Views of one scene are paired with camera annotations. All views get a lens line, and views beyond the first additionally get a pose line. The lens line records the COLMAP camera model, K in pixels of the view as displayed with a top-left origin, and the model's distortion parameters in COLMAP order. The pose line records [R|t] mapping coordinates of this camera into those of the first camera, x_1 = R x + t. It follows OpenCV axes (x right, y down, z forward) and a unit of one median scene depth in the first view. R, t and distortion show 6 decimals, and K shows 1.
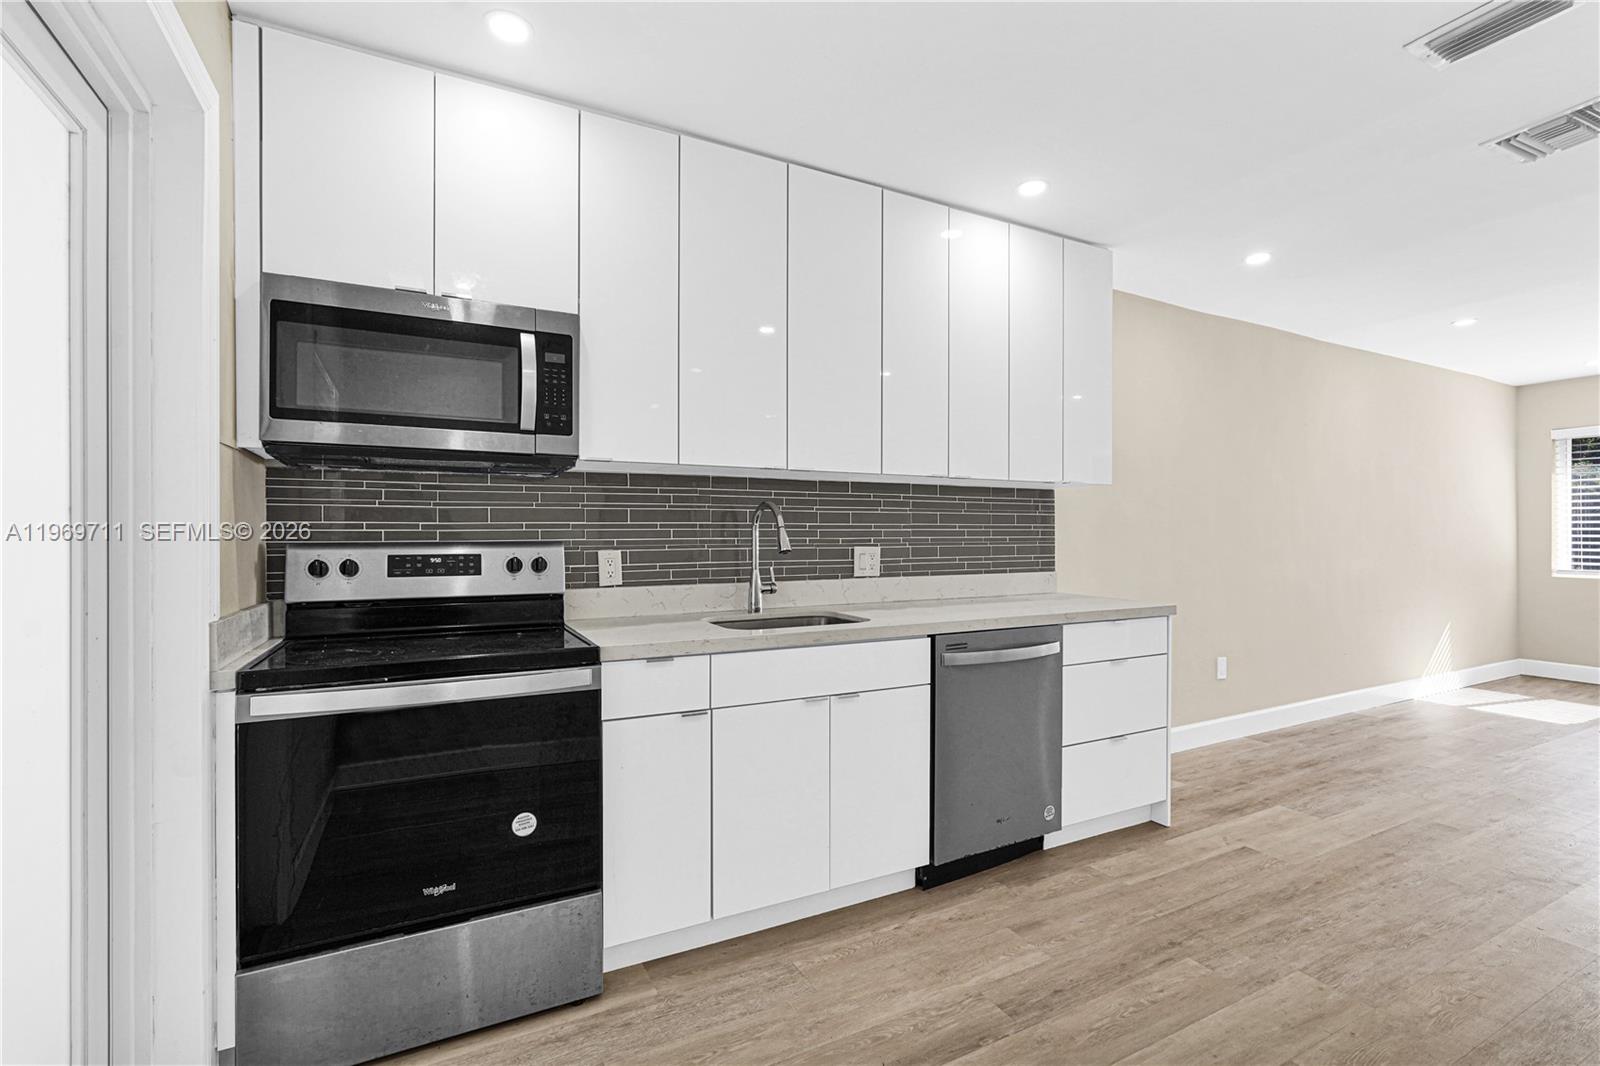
lens RADIAL K [[718.2, 0, 801.8], [0, 718.2, 535.8], [0, 0, 1]] dist [-0.017861, 0.008460]
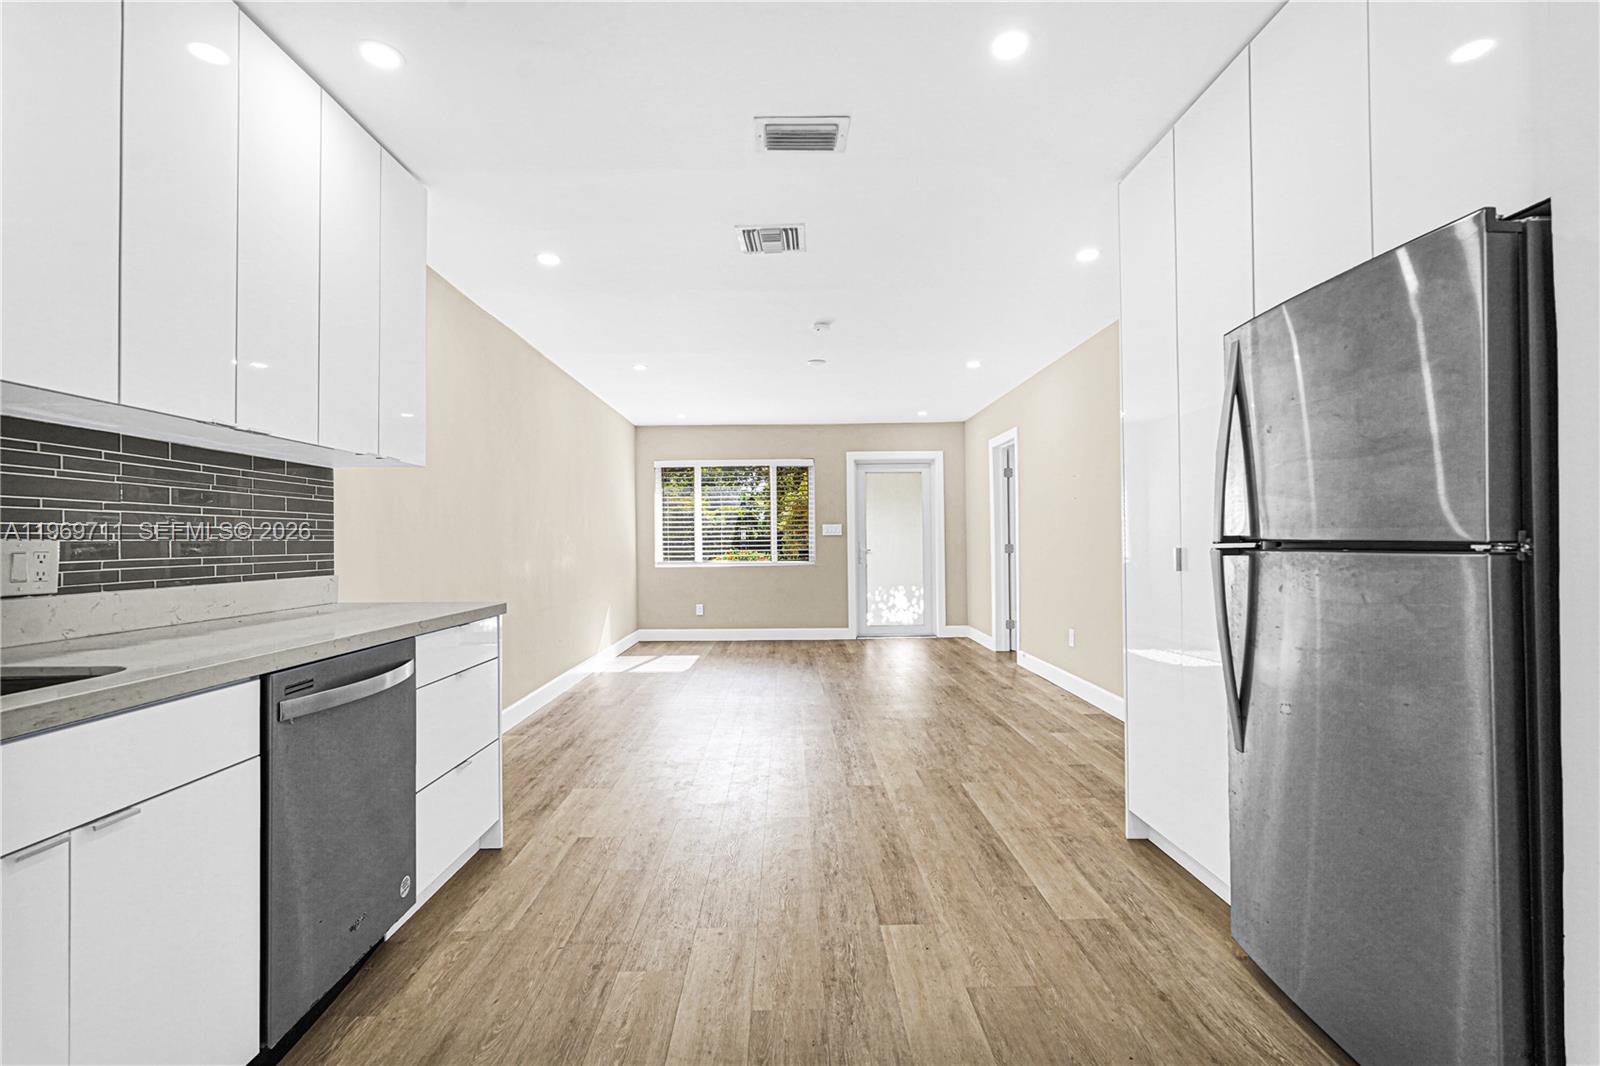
lens RADIAL K [[718.2, 0, 800.0], [0, 718.2, 536.2], [0, 0, 1]] dist [-0.017861, 0.008460]
pose [[0.446447, 0.004048, 0.894801, -0.150805], [0.008726, 0.999923, -0.008878, 0.026656], [-0.894768, 0.011771, 0.446377, 0.292508]]
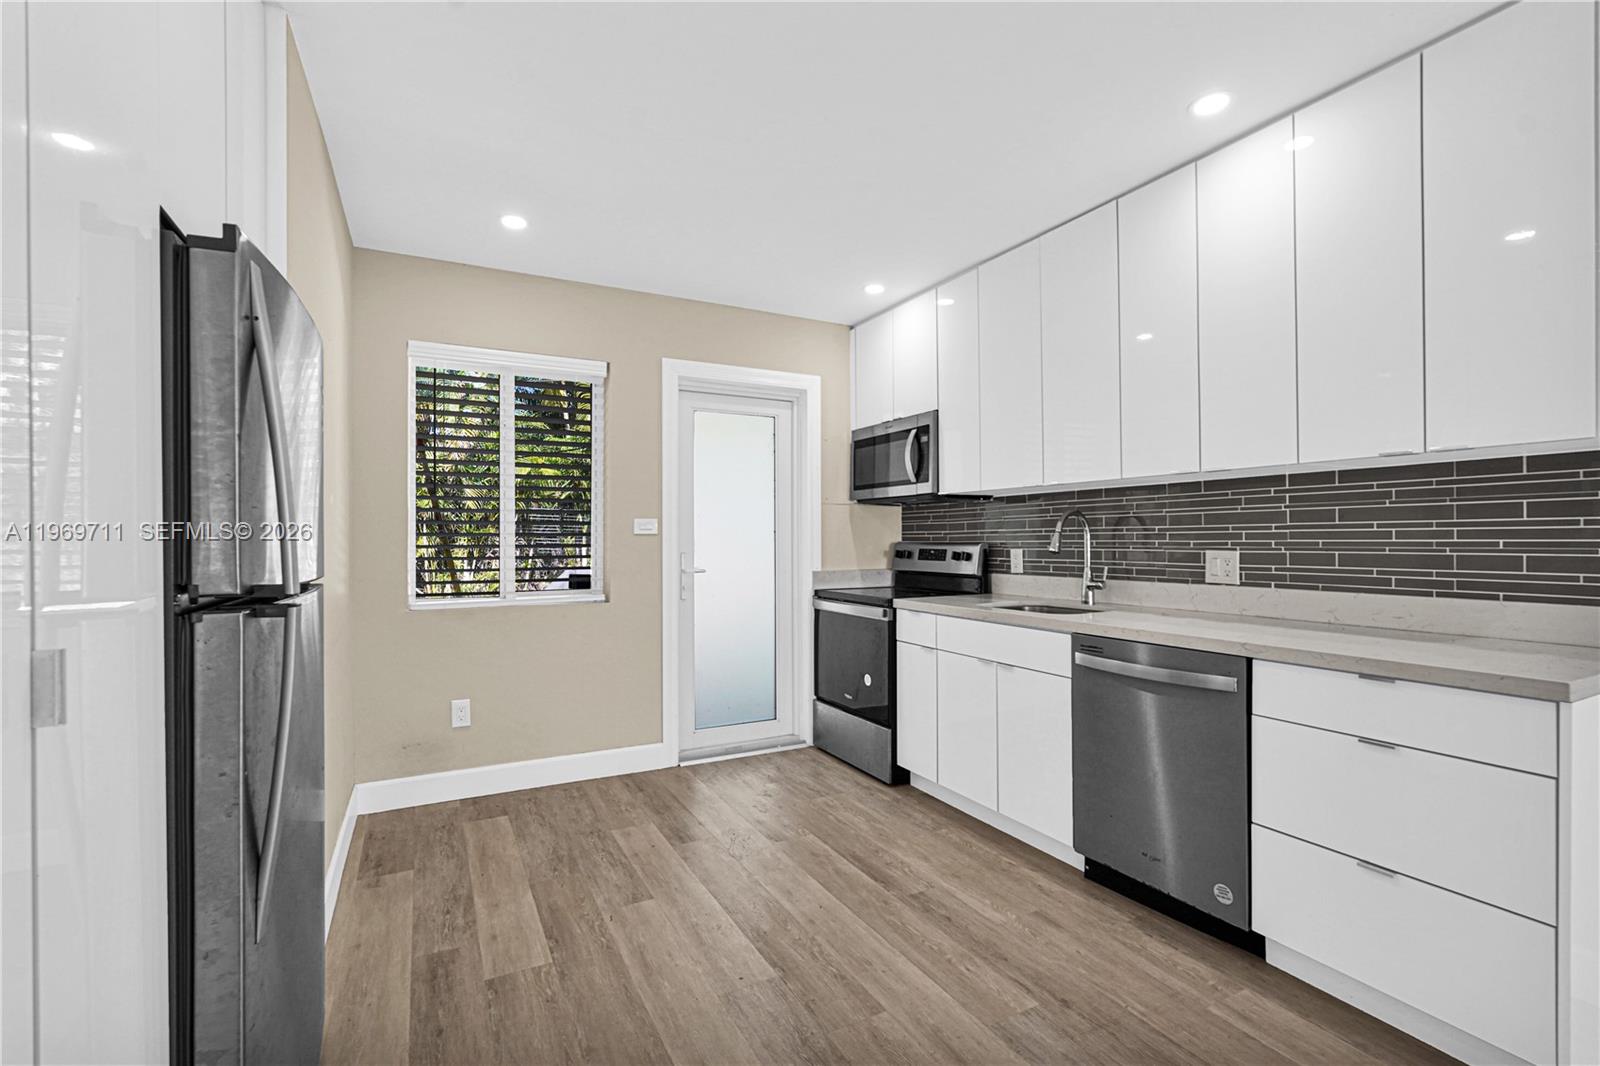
lens RADIAL K [[718.2, 0, 803.3], [0, 718.2, 539.5], [0, 0, 1]] dist [-0.017861, 0.008460]
pose [[0.006670, 0.003265, -0.999972, 1.161104], [0.004860, 0.999983, 0.003297, -0.005084], [0.999966, -0.004882, 0.006654, 0.557084]]
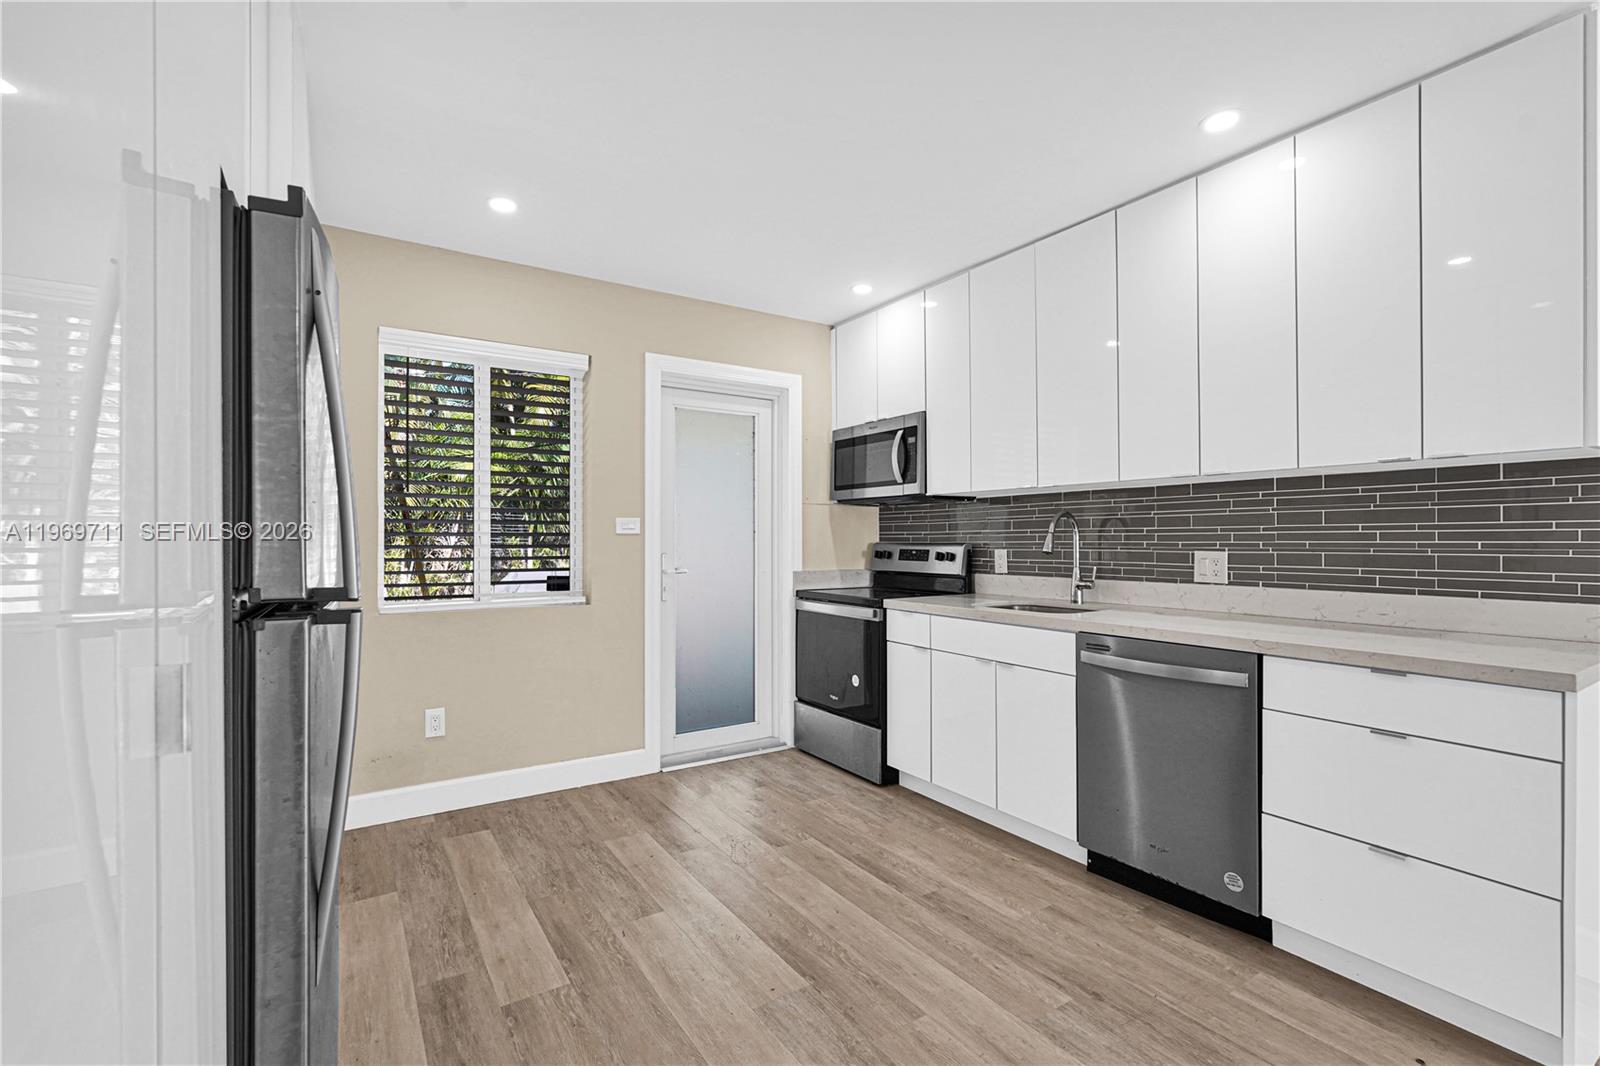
lens RADIAL K [[718.2, 0, 805.7], [0, 718.2, 539.4], [0, 0, 1]] dist [-0.017861, 0.008460]
pose [[0.100264, 0.002550, -0.994958, 1.141072], [0.002184, 0.999994, 0.002783, -0.004903], [0.994958, -0.002452, 0.100258, 0.452548]]
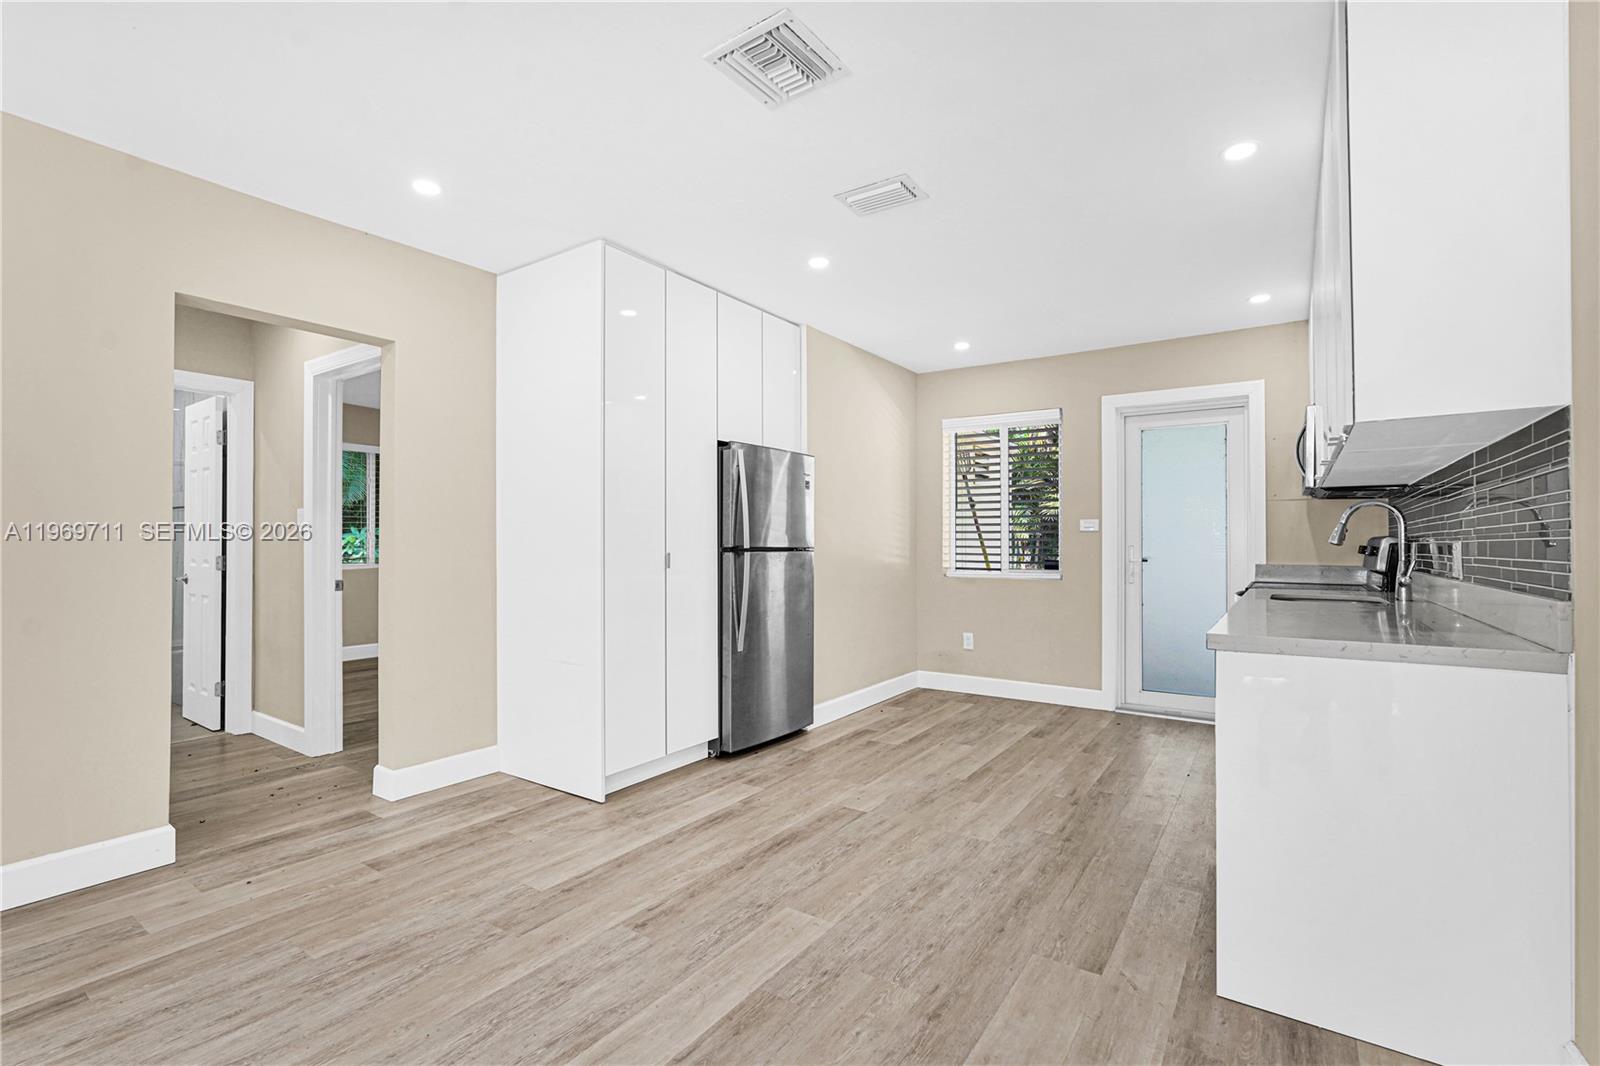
lens RADIAL K [[718.2, 0, 801.6], [0, 718.2, 537.1], [0, 0, 1]] dist [-0.017861, 0.008460]
pose [[-0.882023, -0.003493, -0.471193, 1.306721], [0.001143, 0.999954, -0.009552, 0.021170], [0.471205, -0.008964, -0.881978, 1.602993]]
